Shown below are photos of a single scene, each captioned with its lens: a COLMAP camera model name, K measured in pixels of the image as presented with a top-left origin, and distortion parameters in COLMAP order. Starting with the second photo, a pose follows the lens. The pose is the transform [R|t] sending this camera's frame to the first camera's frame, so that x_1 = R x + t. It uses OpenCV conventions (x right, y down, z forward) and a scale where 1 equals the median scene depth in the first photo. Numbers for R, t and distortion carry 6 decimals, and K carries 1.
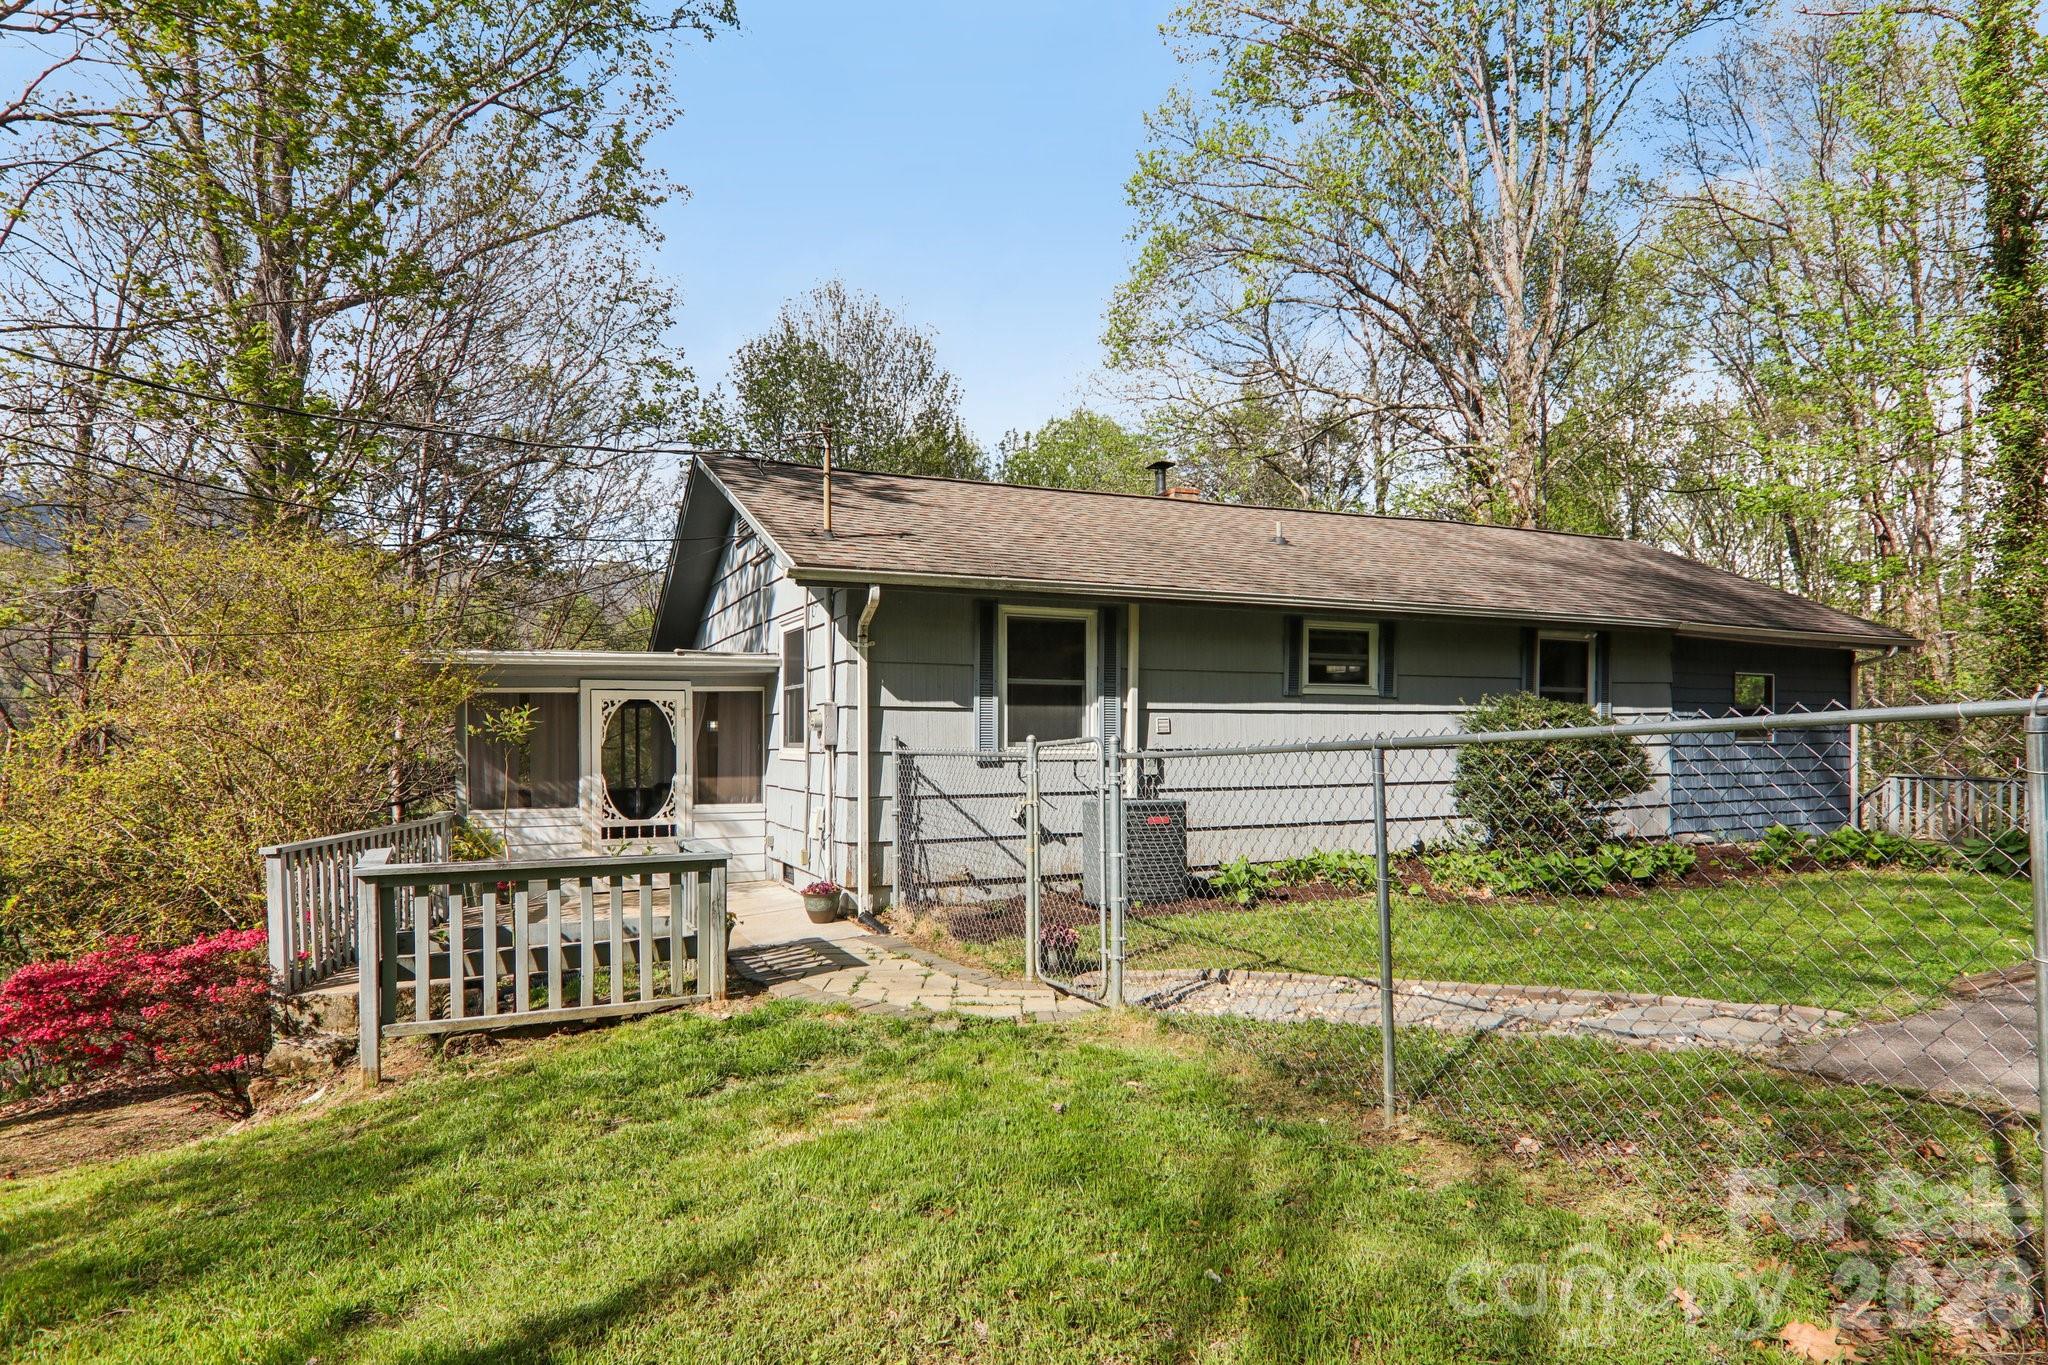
lens RADIAL K [[1130.4, 0, 1056.6], [0, 1130.4, 737.9], [0, 0, 1]] dist [0.009816, -0.017792]
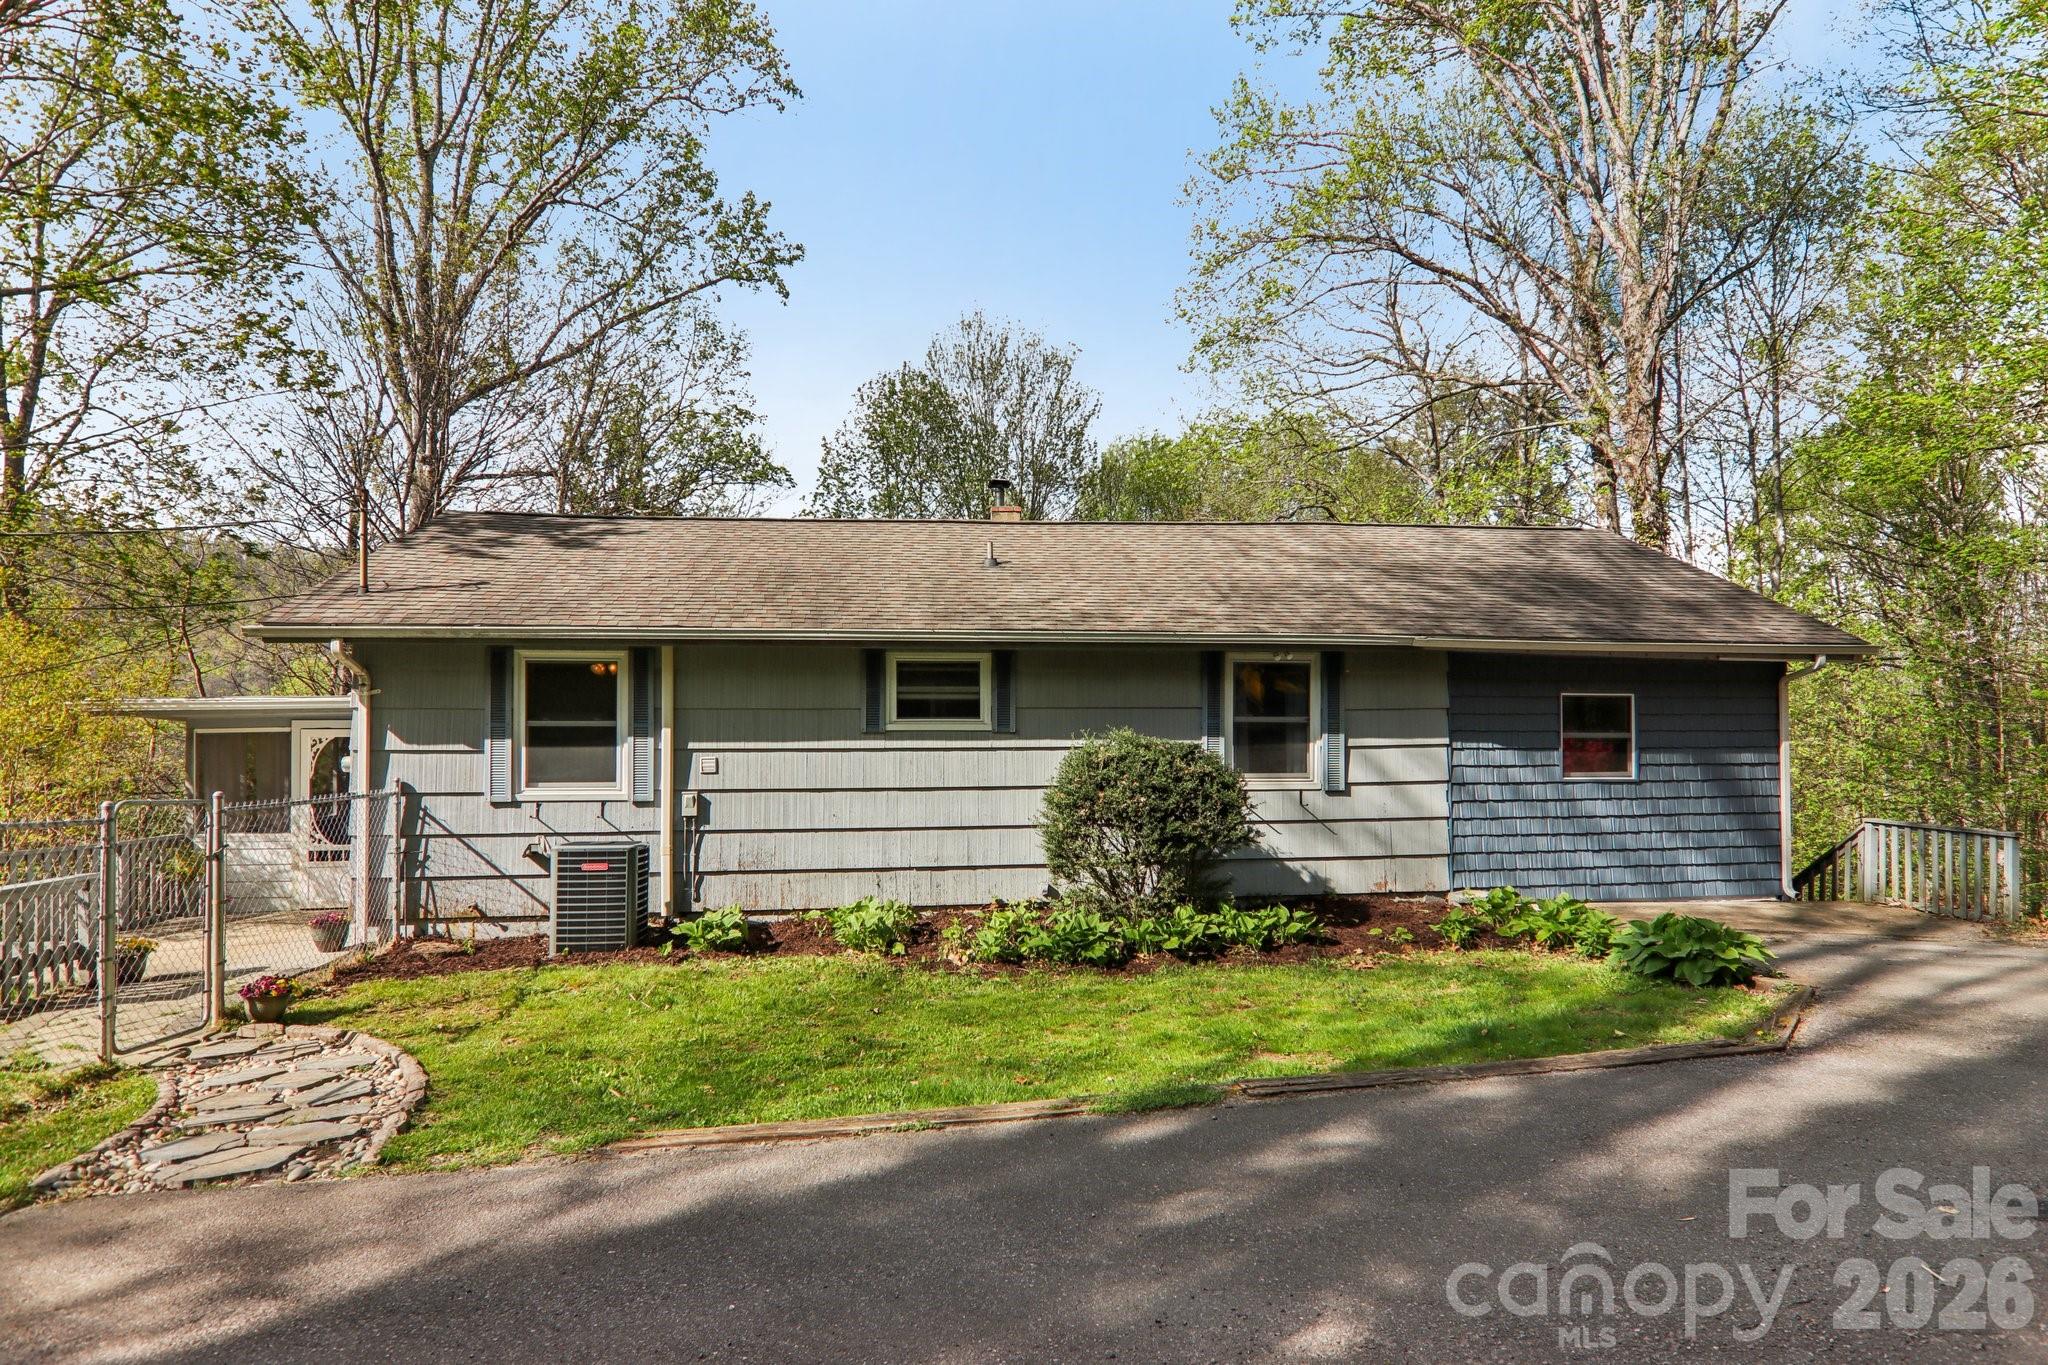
lens RADIAL K [[1130.4, 0, 1036.2], [0, 1130.4, 701.5], [0, 0, 1]] dist [0.009816, -0.017792]
pose [[0.954860, -0.010392, -0.296875, 0.627782], [-0.000093, 0.999377, -0.035282, -0.030126], [0.297056, 0.033717, 0.954264, 0.136473]]
